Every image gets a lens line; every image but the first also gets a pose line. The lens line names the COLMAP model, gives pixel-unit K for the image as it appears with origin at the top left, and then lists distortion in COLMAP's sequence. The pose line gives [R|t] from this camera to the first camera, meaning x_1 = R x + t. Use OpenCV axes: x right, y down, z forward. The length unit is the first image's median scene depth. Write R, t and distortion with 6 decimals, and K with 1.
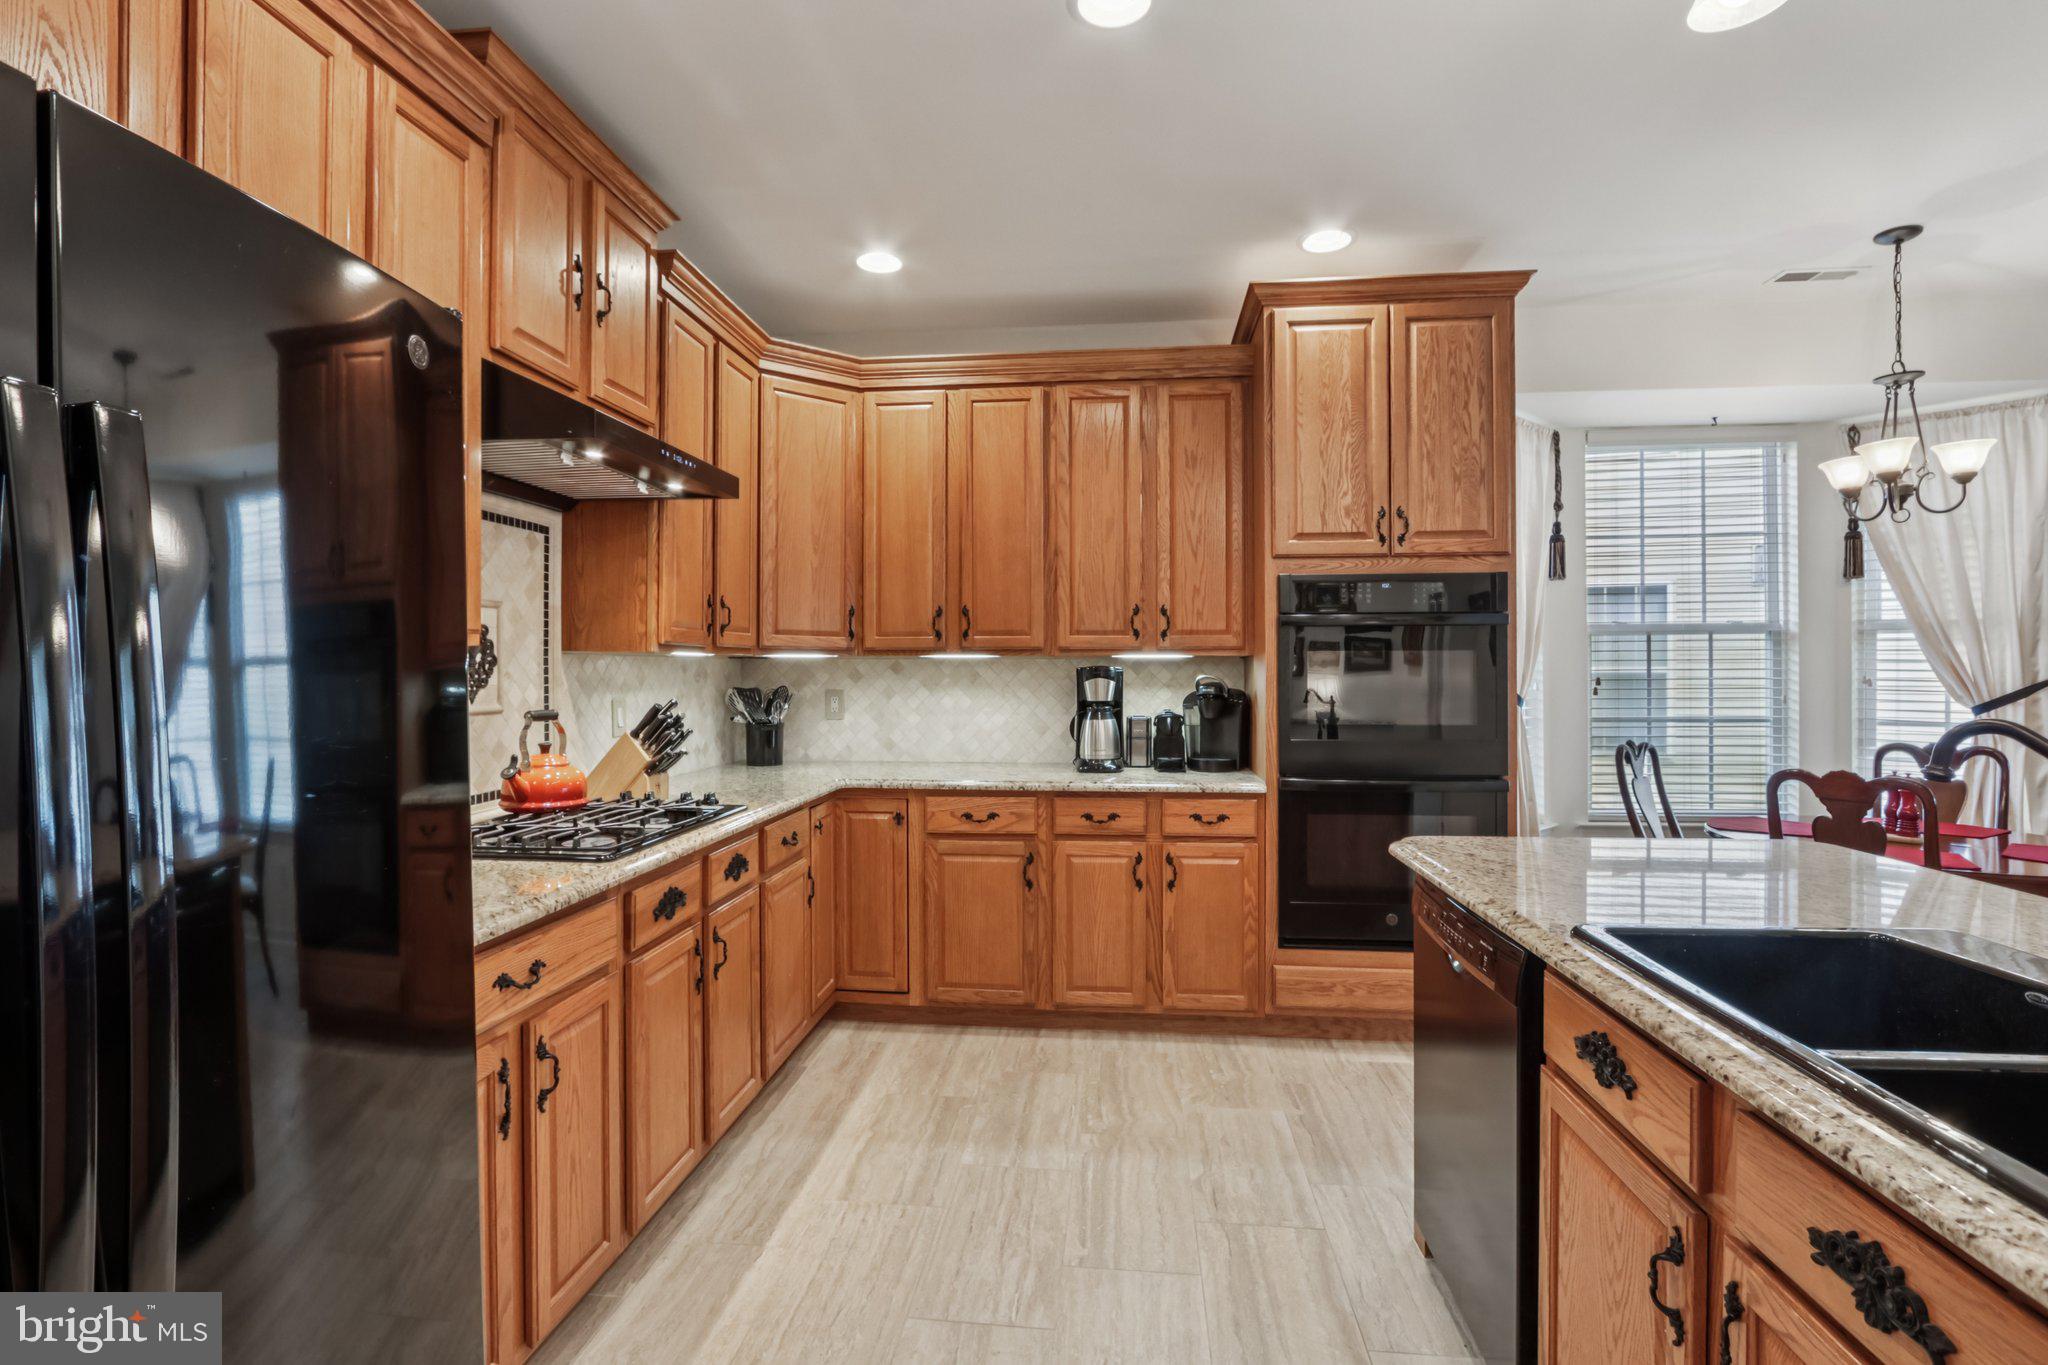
lens RADIAL K [[964.2, 0, 1021.0], [0, 964.2, 670.9], [0, 0, 1]] dist [-0.020825, 0.004280]
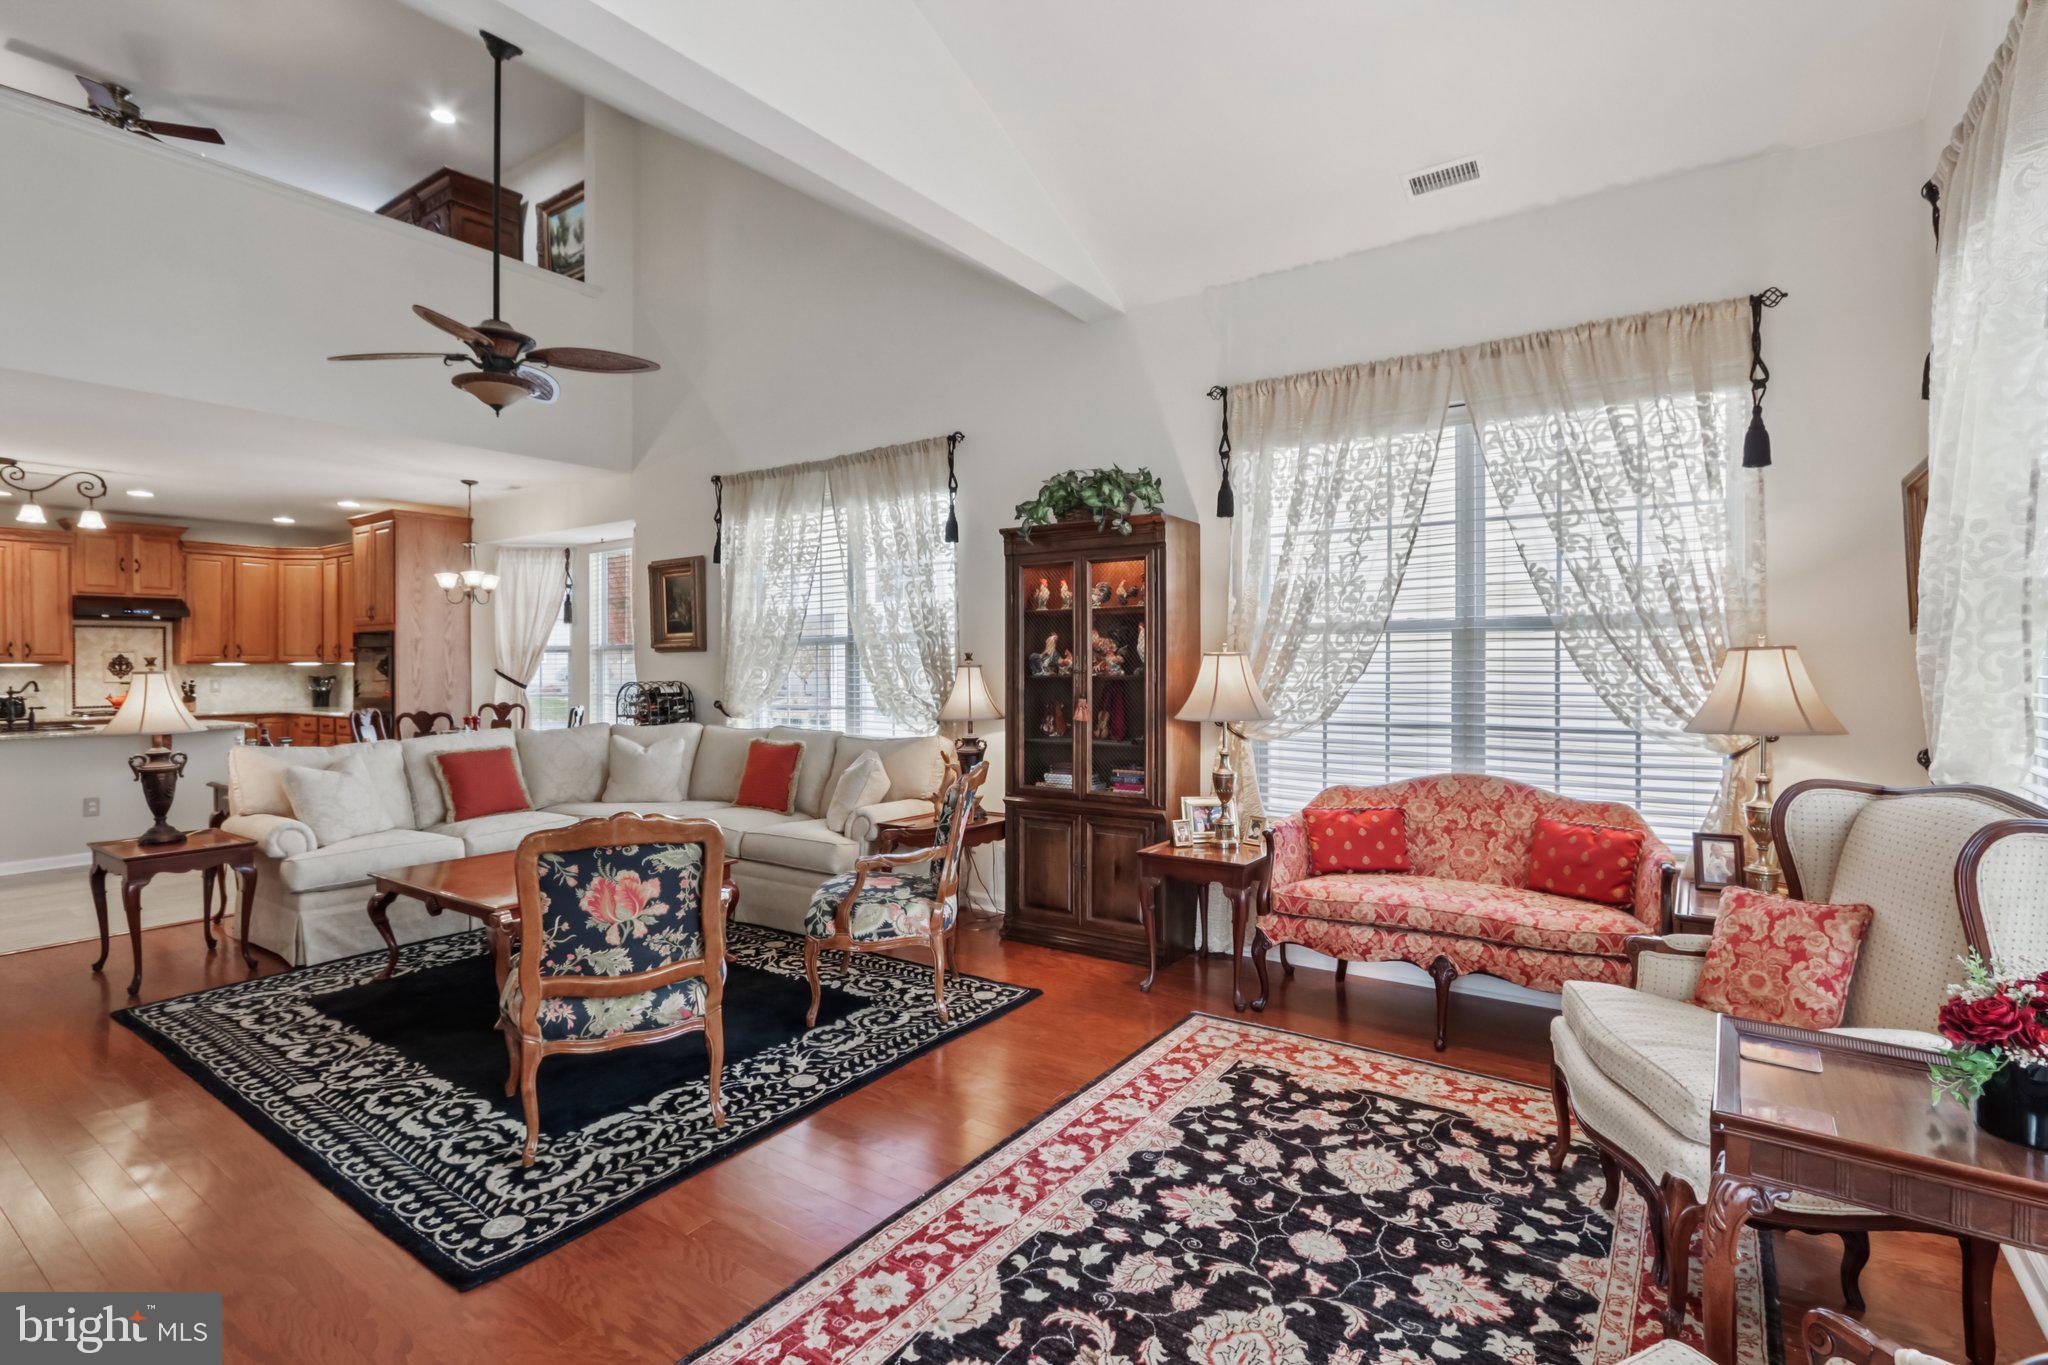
lens RADIAL K [[965.4, 0, 1012.4], [0, 965.4, 665.0], [0, 0, 1]] dist [-0.019123, 0.001643]
pose [[0.877217, -0.001964, -0.480089, 2.986601], [0.003253, 0.999993, 0.001854, -0.012612], [0.480082, -0.003188, 0.877218, -0.390031]]
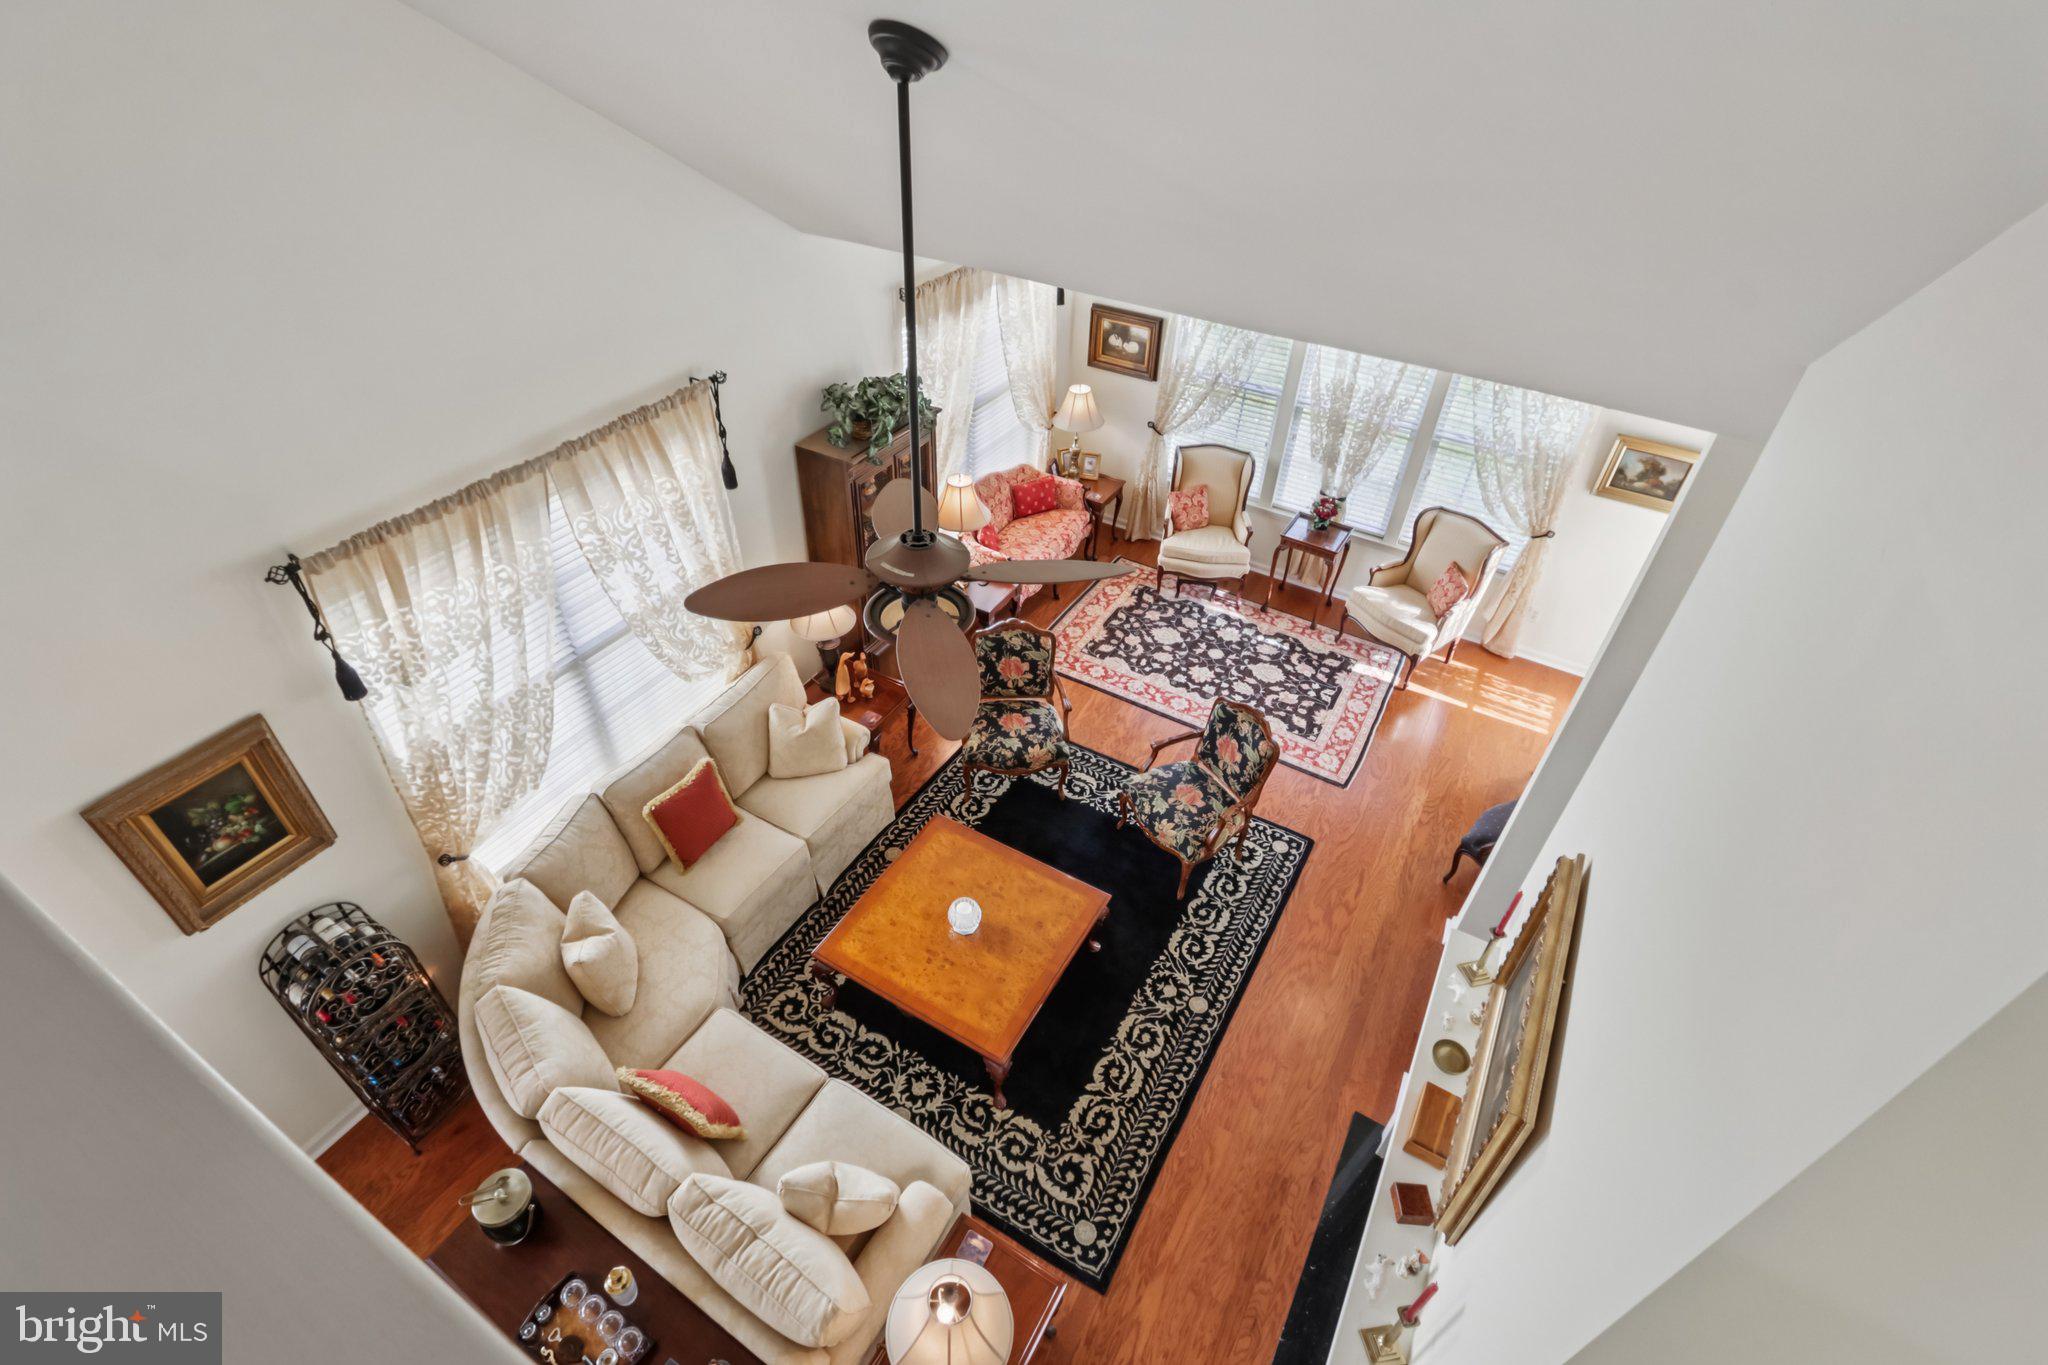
lens RADIAL K [[946.3, 0, 1018.1], [0, 946.3, 669.4], [0, 0, 1]] dist [-0.027040, 0.000850]
pose [[0.410518, -0.561395, 0.718547, 1.144547], [-0.029307, 0.779478, 0.625744, -0.898443], [-0.911381, -0.277938, 0.303537, 0.022885]]
